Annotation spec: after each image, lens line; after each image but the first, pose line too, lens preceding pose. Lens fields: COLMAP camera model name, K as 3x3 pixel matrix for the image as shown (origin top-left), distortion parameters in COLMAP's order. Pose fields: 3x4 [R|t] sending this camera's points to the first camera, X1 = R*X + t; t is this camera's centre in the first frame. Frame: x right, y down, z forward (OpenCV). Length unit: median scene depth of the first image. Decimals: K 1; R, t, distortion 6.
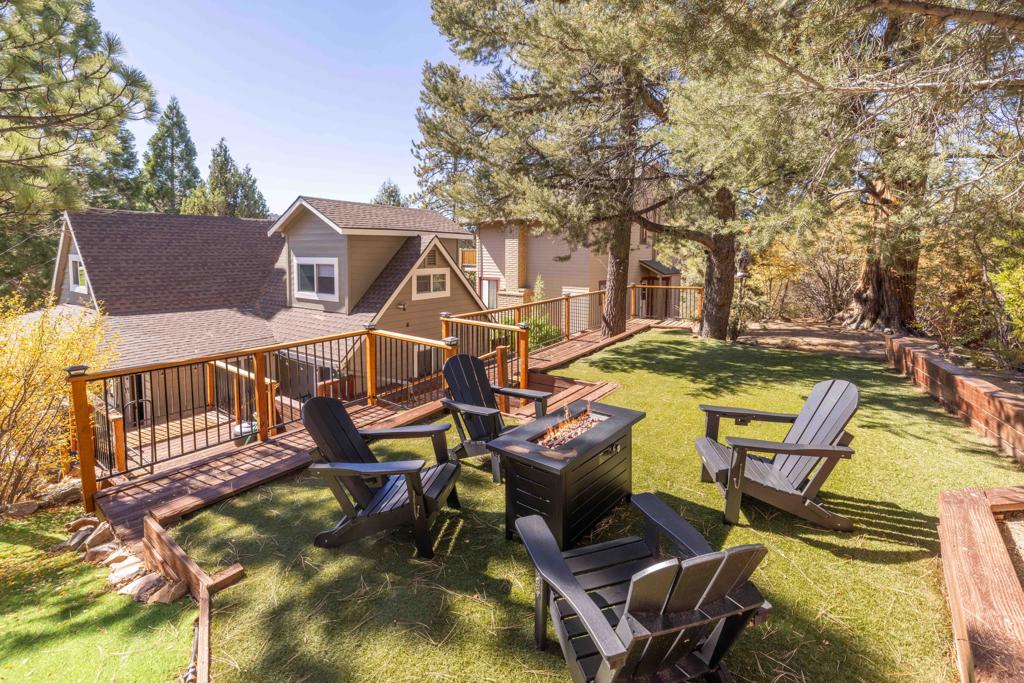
lens RADIAL K [[445.1, 0, 500.9], [0, 445.1, 282.5], [0, 0, 1]] dist [0.003495, 0.000249]
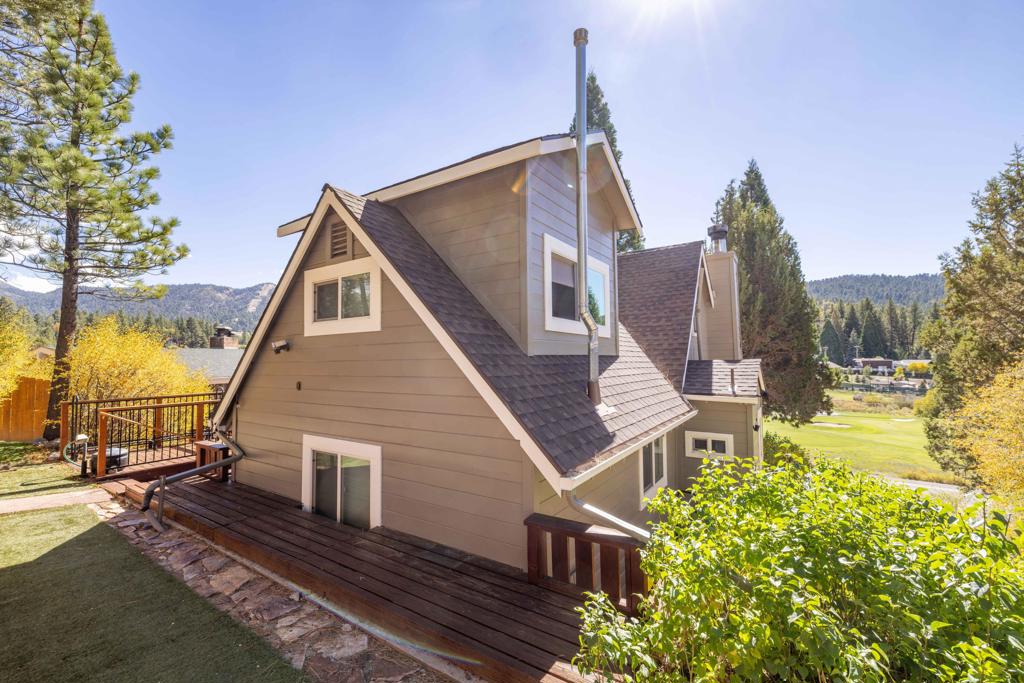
lens RADIAL K [[429.8, 0, 512.8], [0, 429.8, 330.6], [0, 0, 1]] dist [-0.000539, -0.000121]
pose [[0.044433, -0.073119, -0.996333, 0.271480], [-0.048143, 0.996002, -0.075242, 0.057427], [0.997852, 0.051309, 0.040735, 1.192809]]
